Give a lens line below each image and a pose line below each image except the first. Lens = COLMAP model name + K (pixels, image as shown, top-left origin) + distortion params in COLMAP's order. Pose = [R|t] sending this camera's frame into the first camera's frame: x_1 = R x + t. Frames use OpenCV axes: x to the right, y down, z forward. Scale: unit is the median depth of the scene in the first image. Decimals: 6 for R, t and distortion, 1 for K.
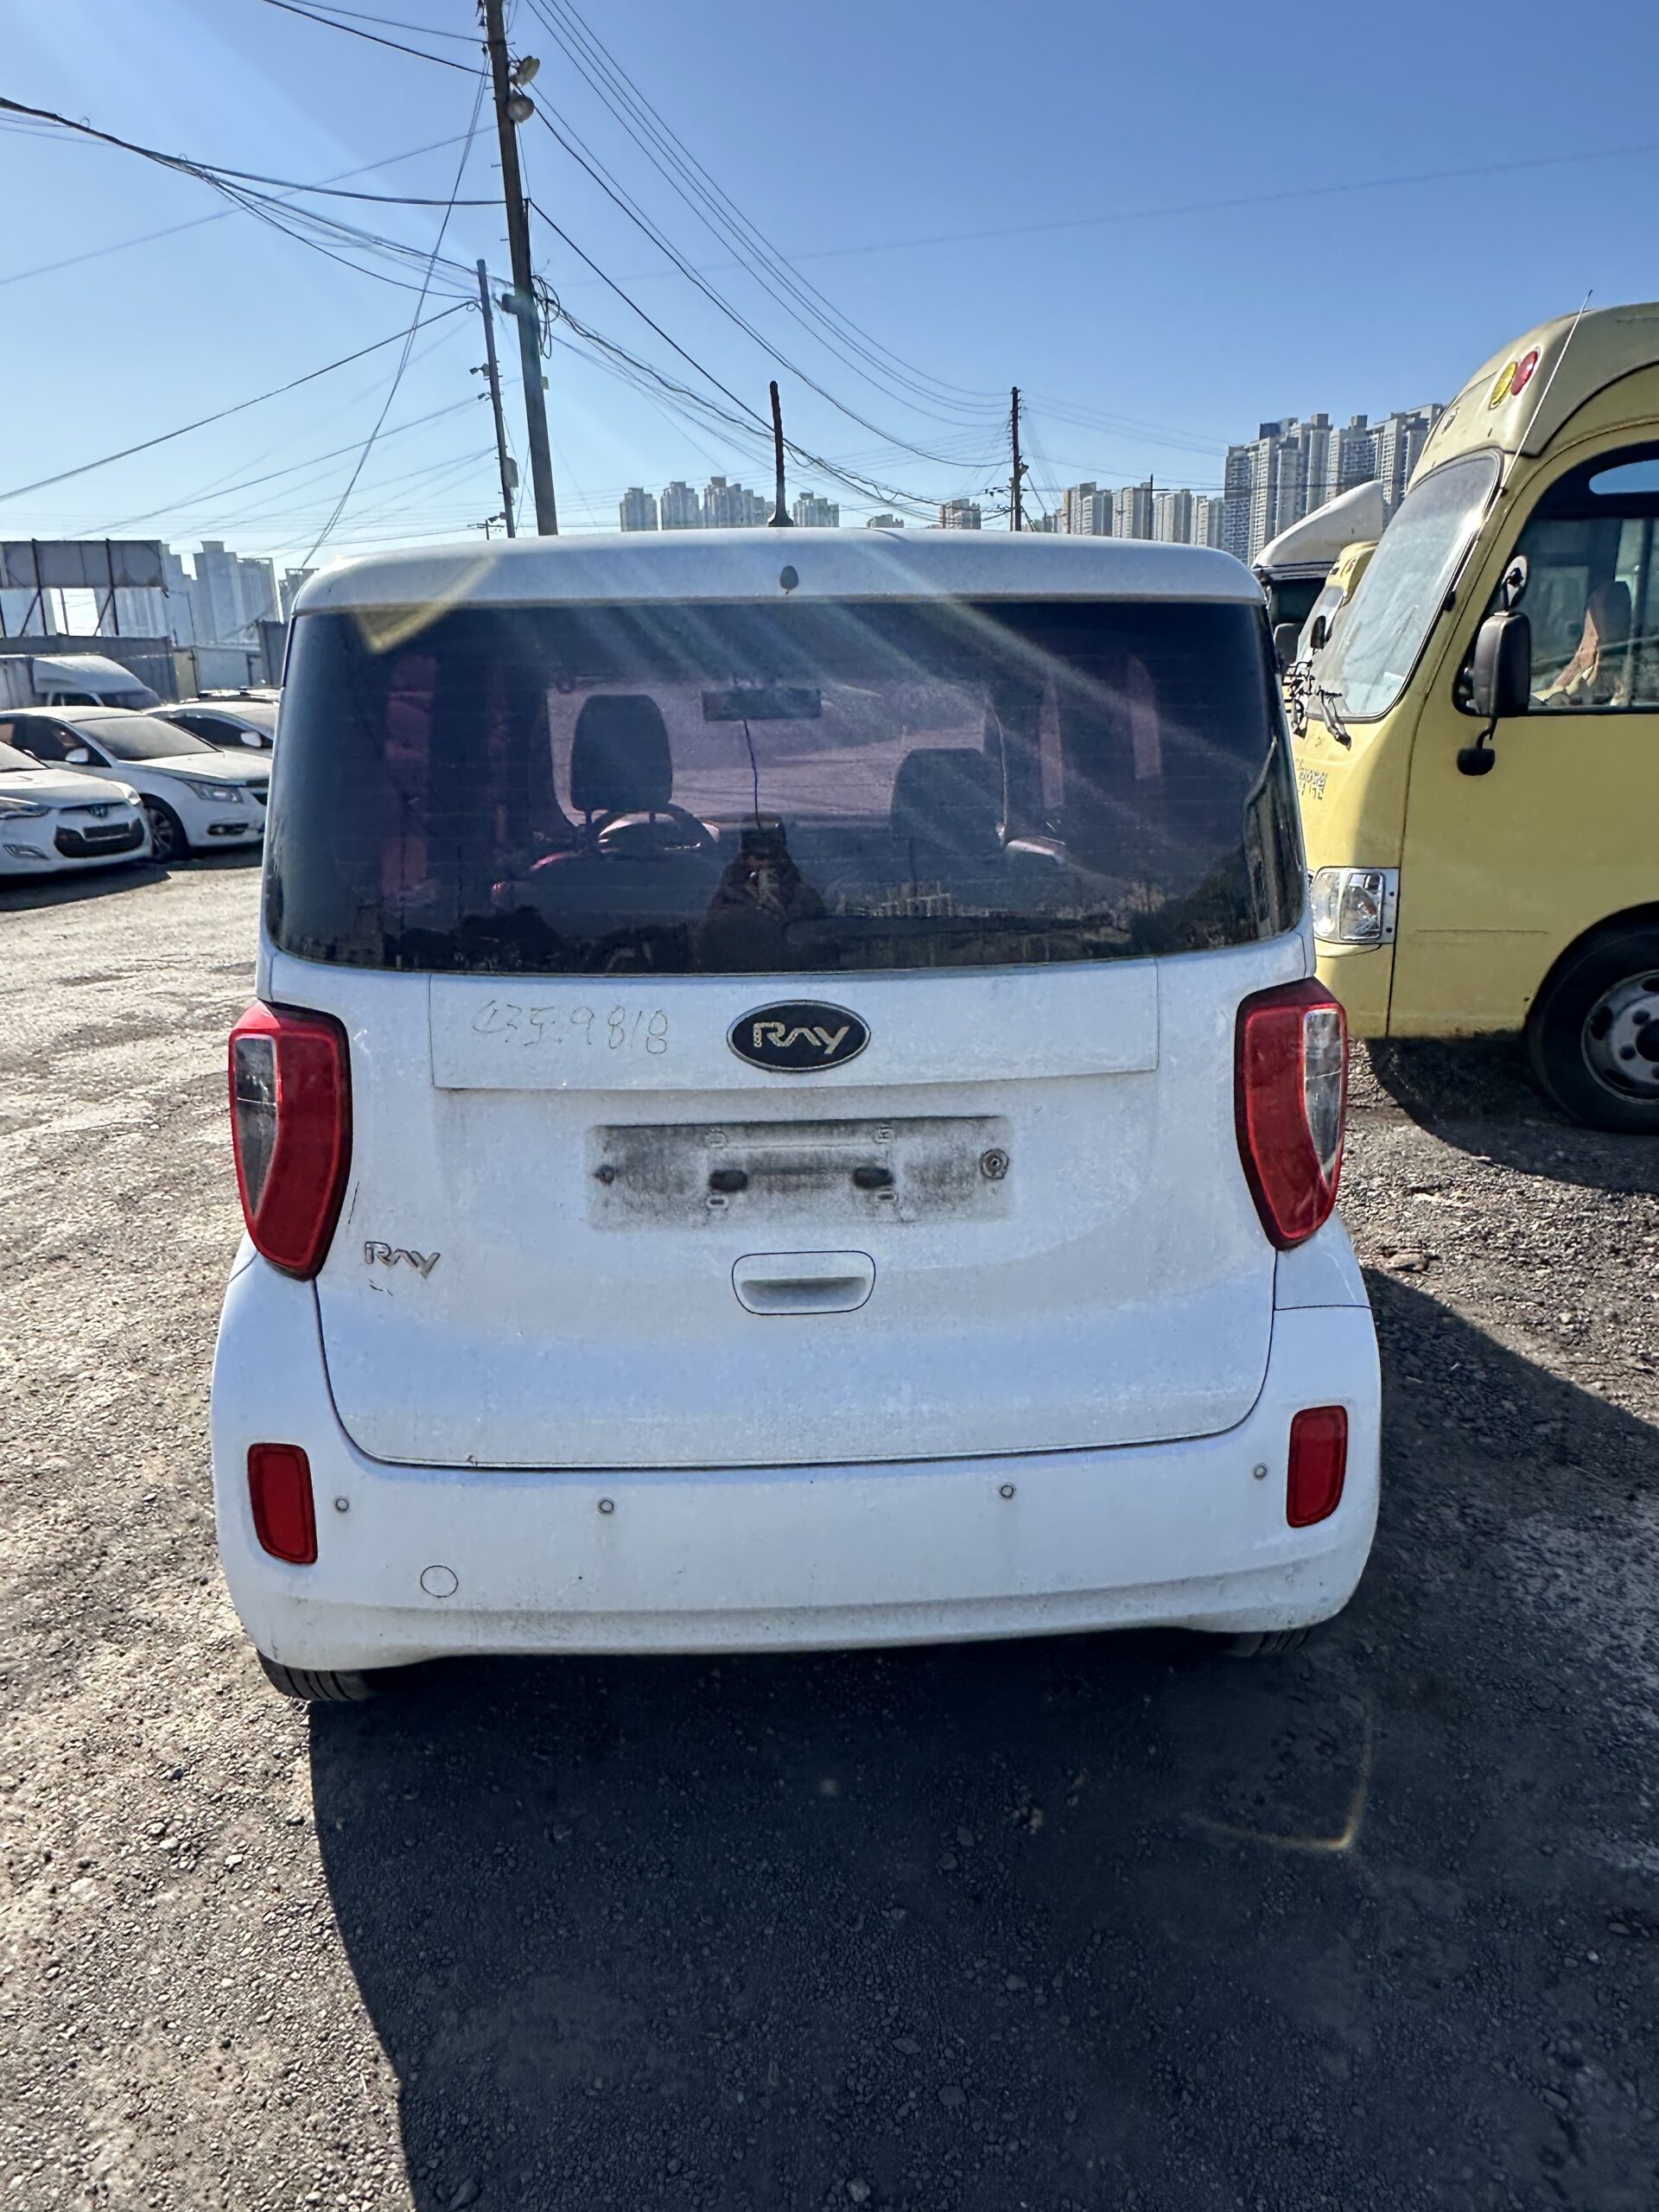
lens RADIAL K [[1459.6, 0, 813.7], [0, 1459.6, 1114.9], [0, 0, 1]] dist [-0.006150, -0.000489]
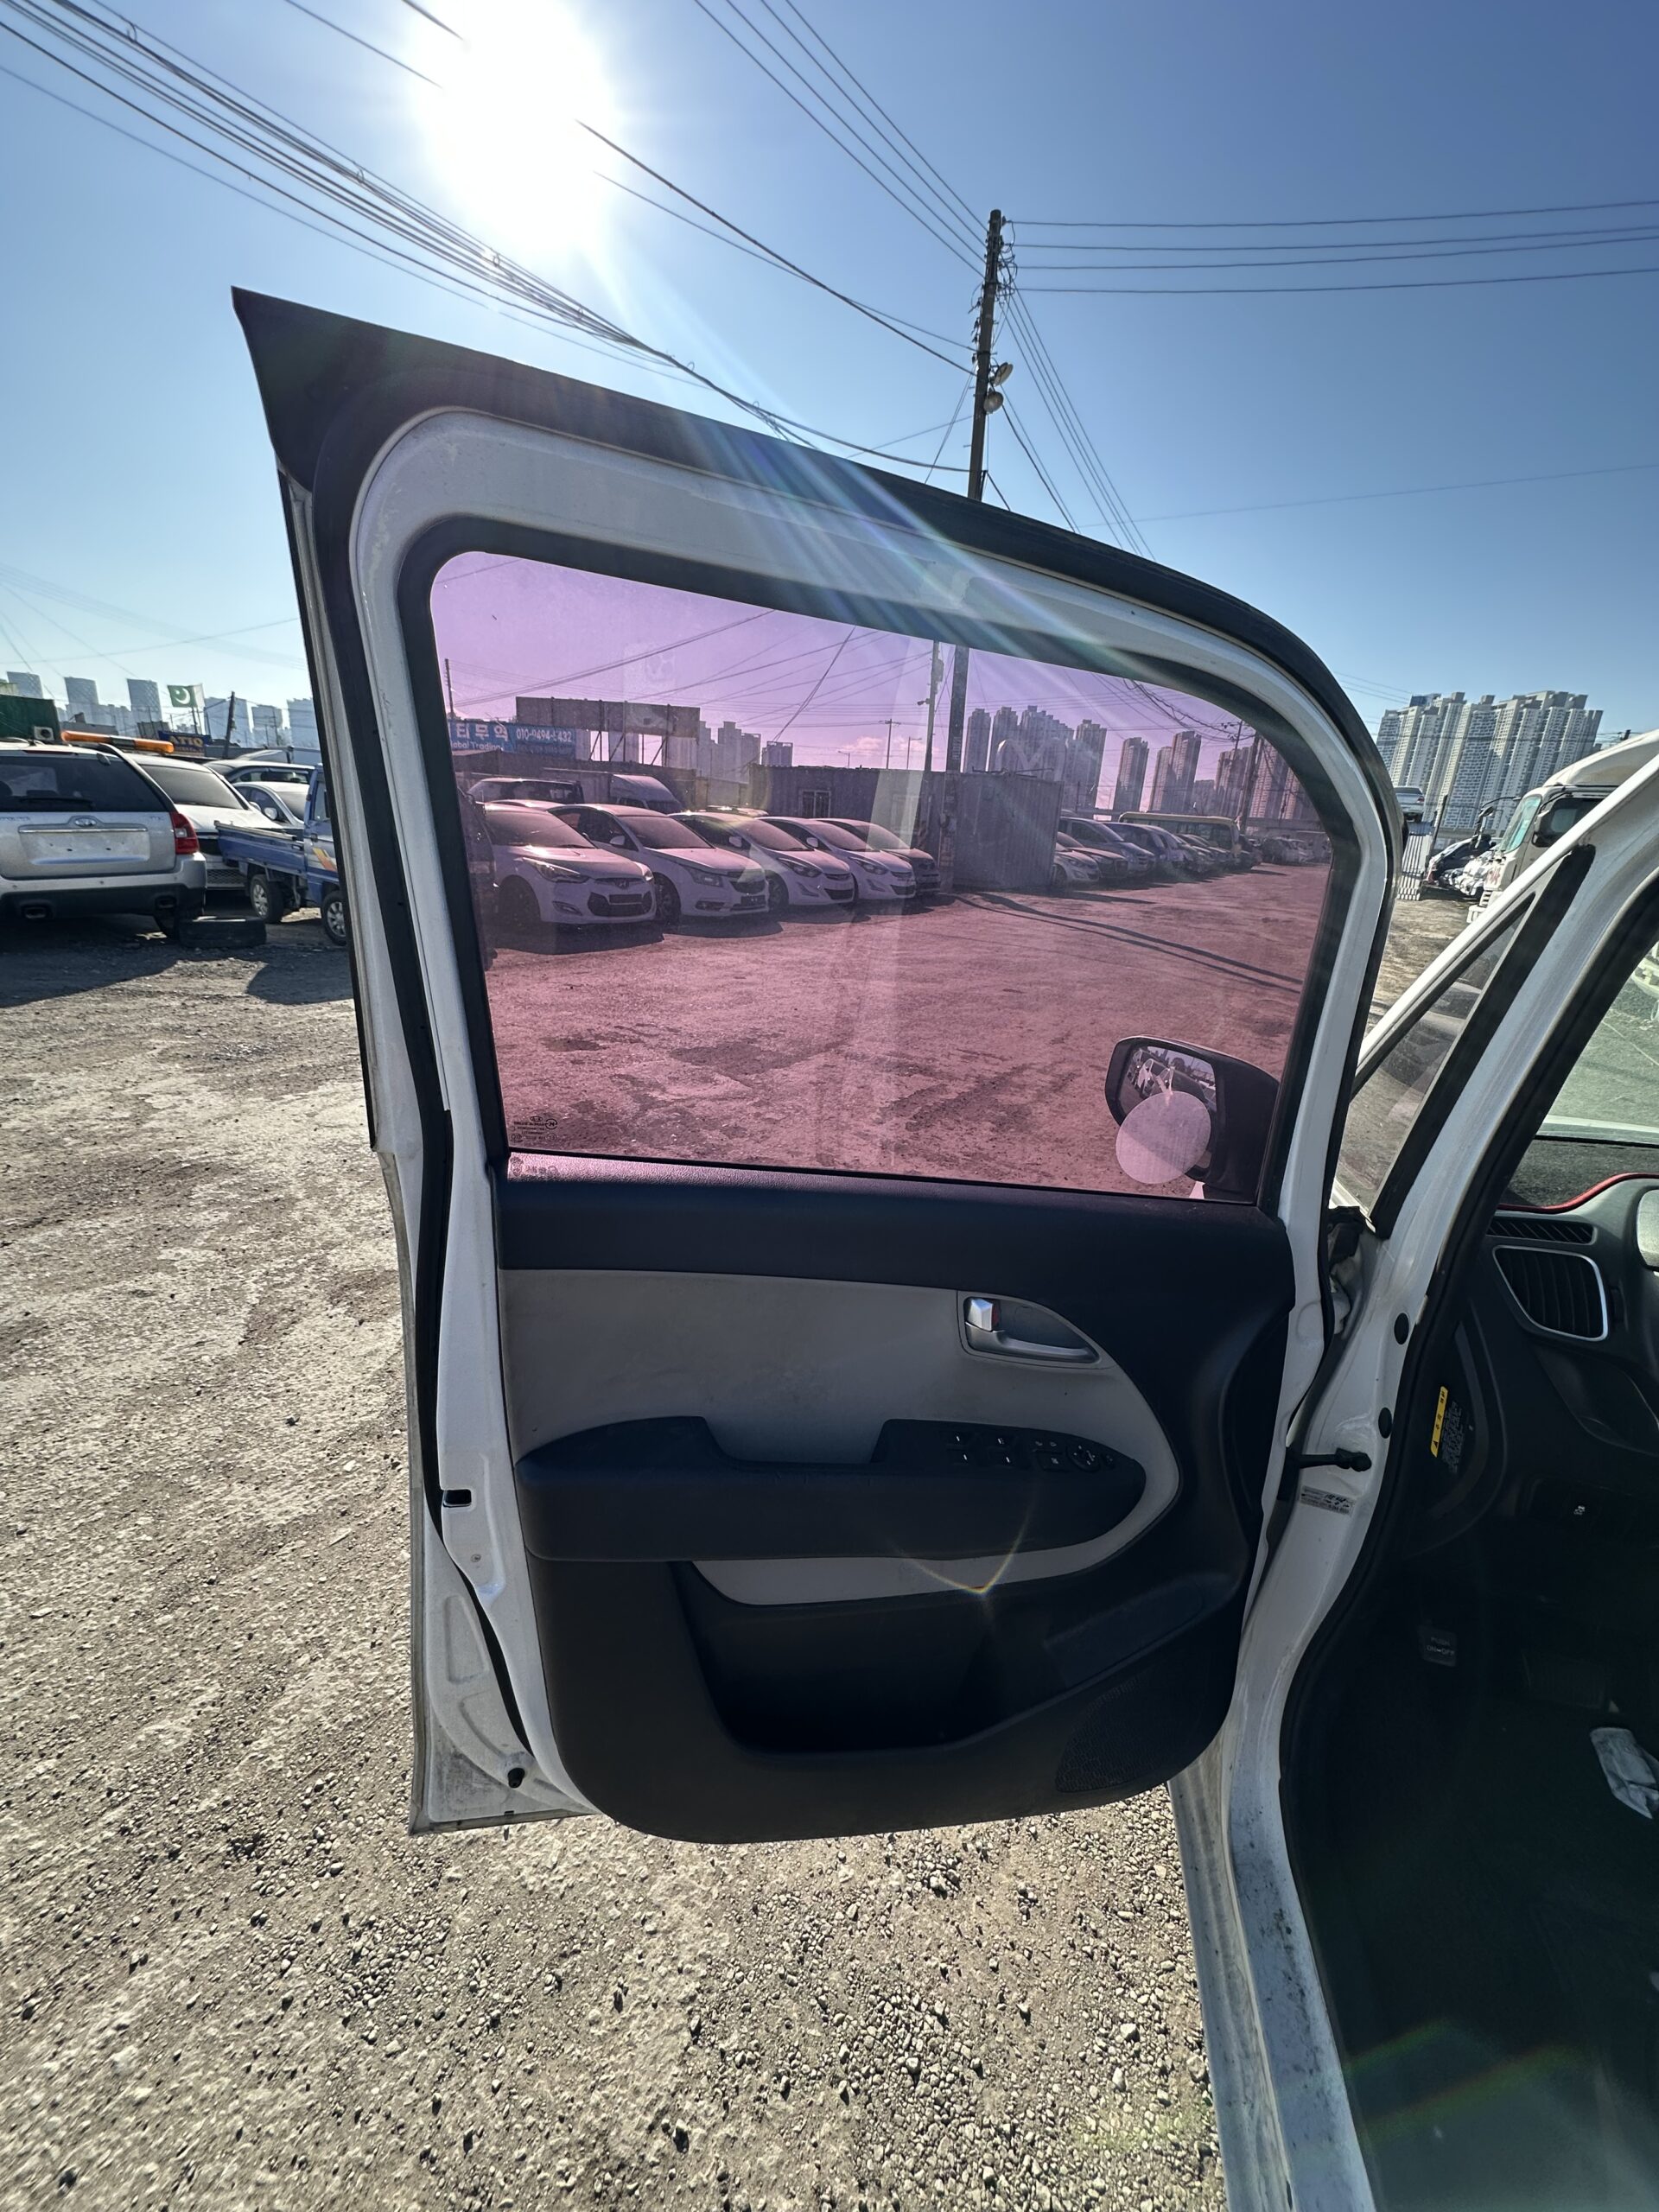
lens RADIAL K [[885.3, 0, 841.3], [0, 885.3, 1103.3], [0, 0, 1]] dist [-0.006090, 0.000547]
pose [[0.965949, 0.163395, -0.200612, -0.432445], [-0.160565, 0.986557, 0.030407, -0.292317], [0.202884, 0.002839, 0.979199, 1.071928]]
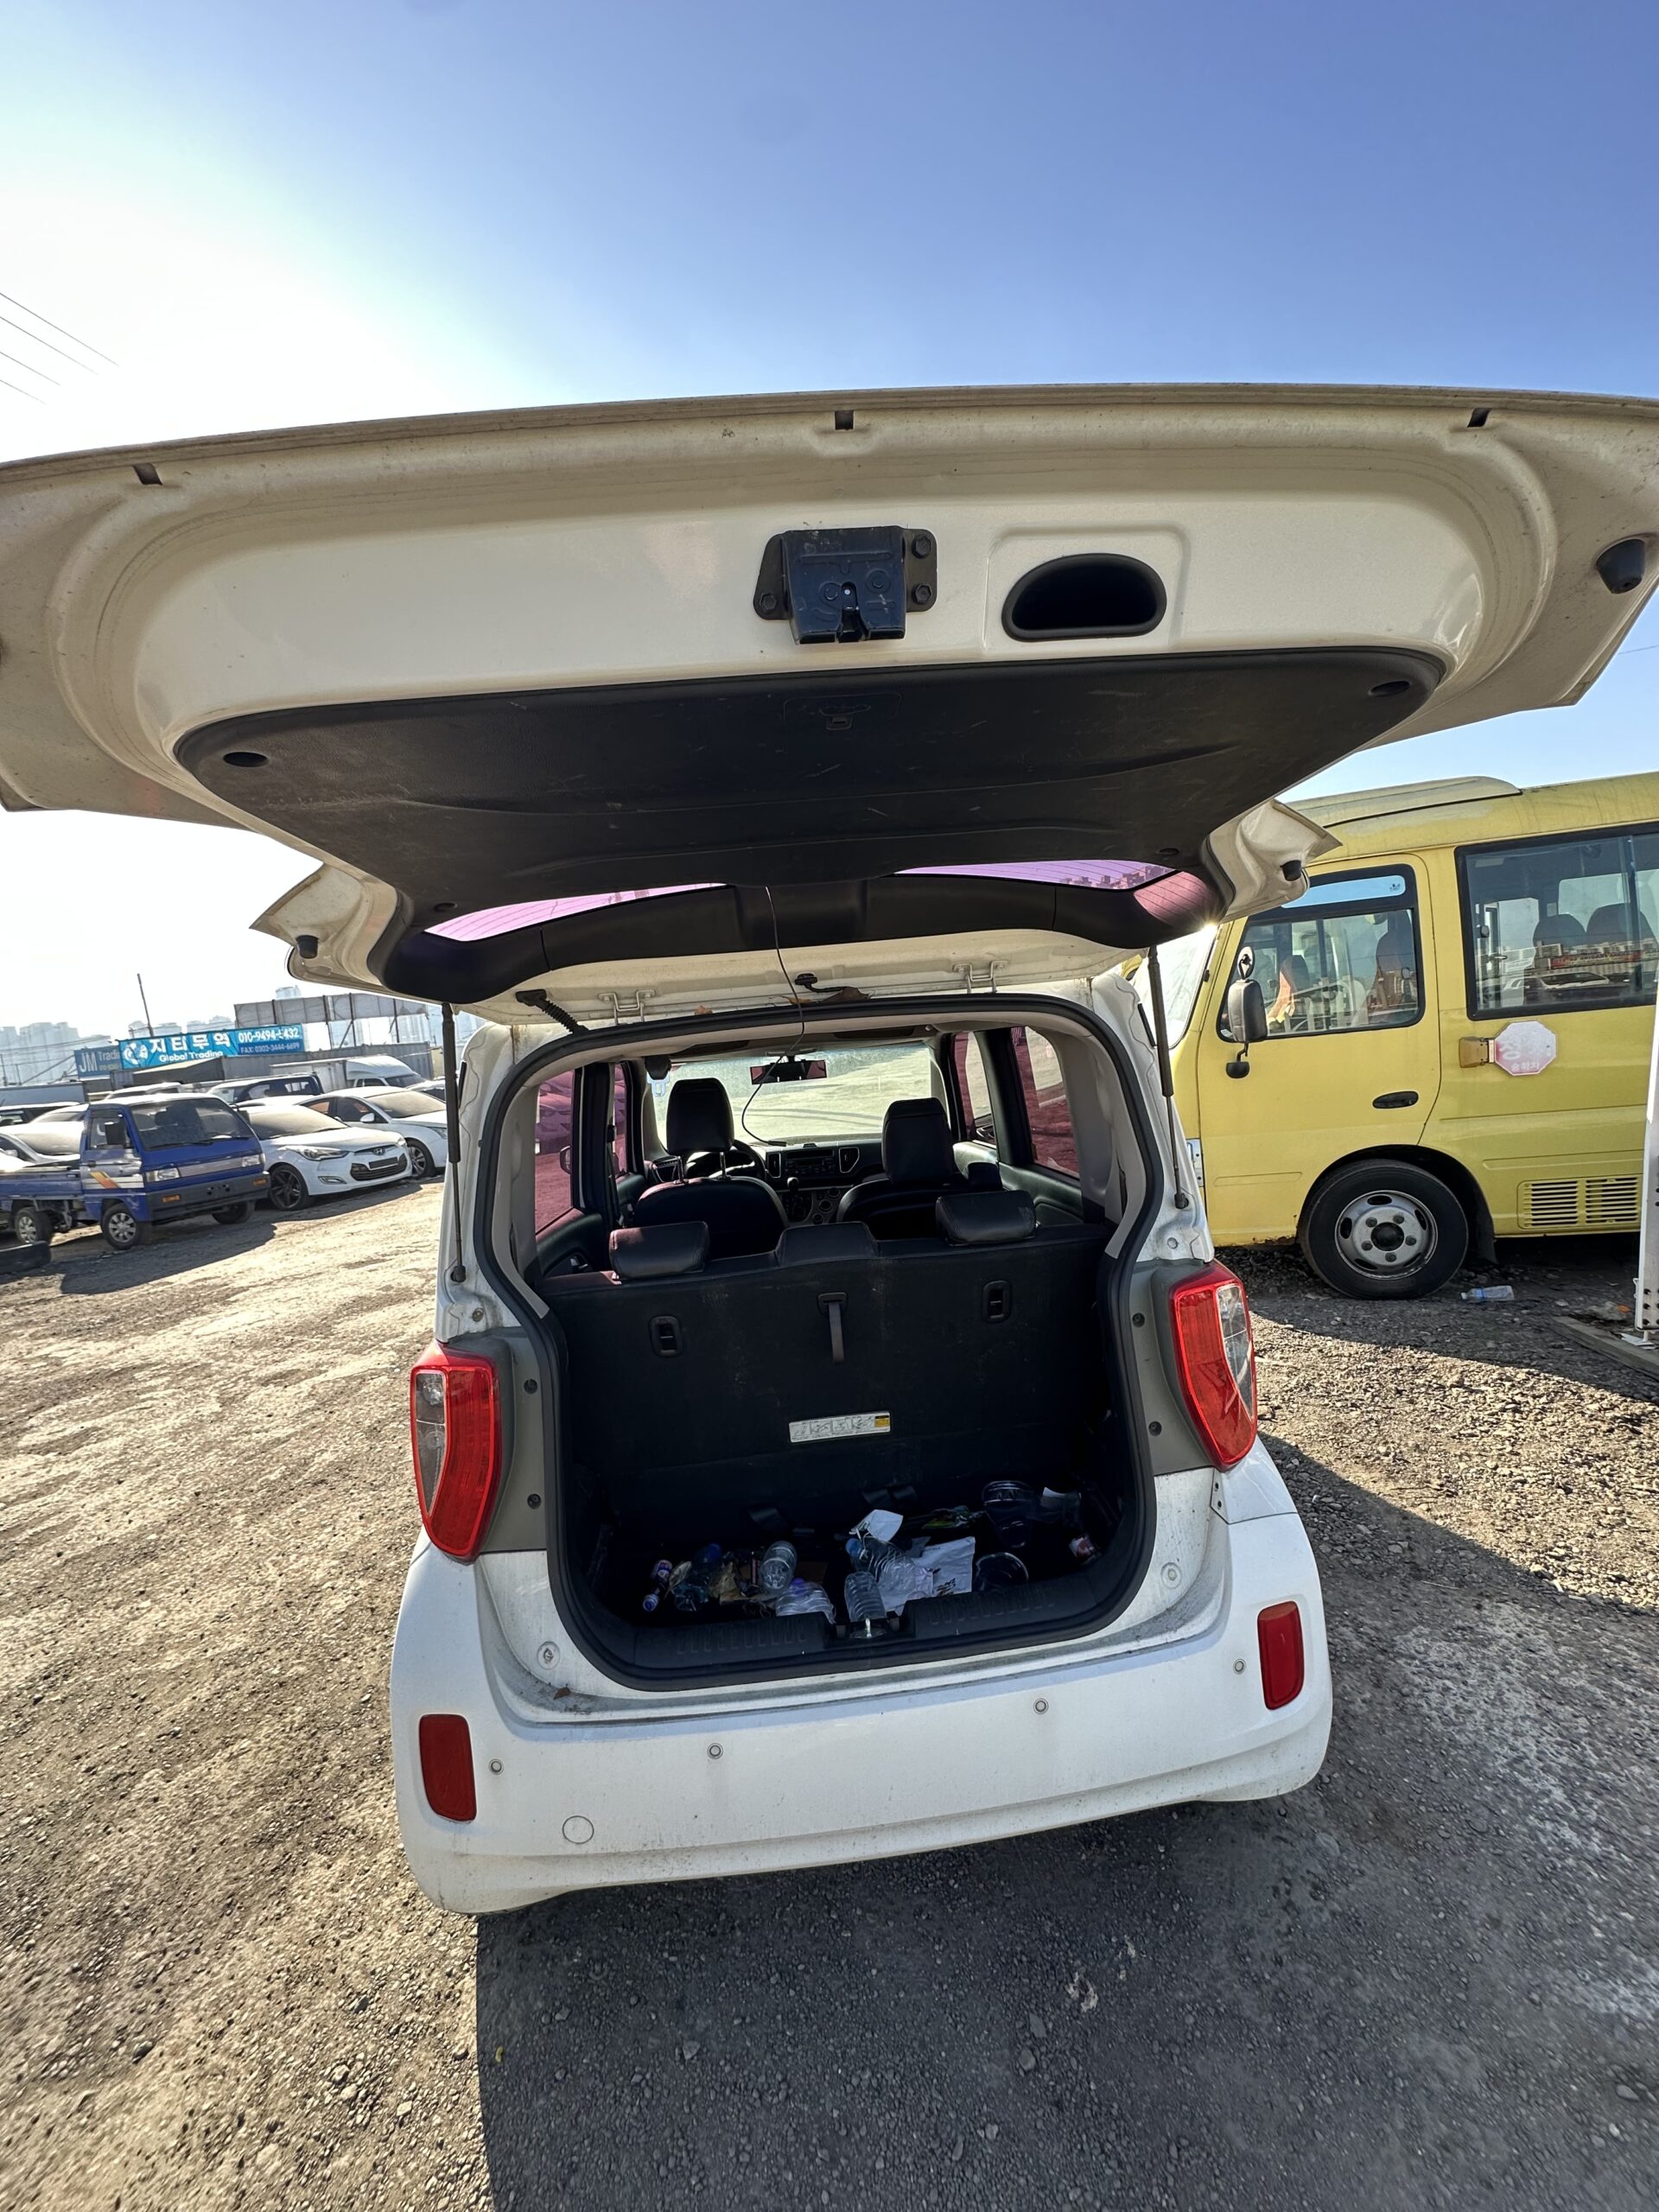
lens RADIAL K [[885.3, 0, 836.5], [0, 885.3, 1109.9], [0, 0, 1]] dist [-0.006090, 0.000547]
pose [[0.996950, -0.074433, 0.023453, -0.012247], [0.077657, 0.975941, -0.203735, -0.060769], [-0.007724, 0.204935, 0.978745, 0.111889]]
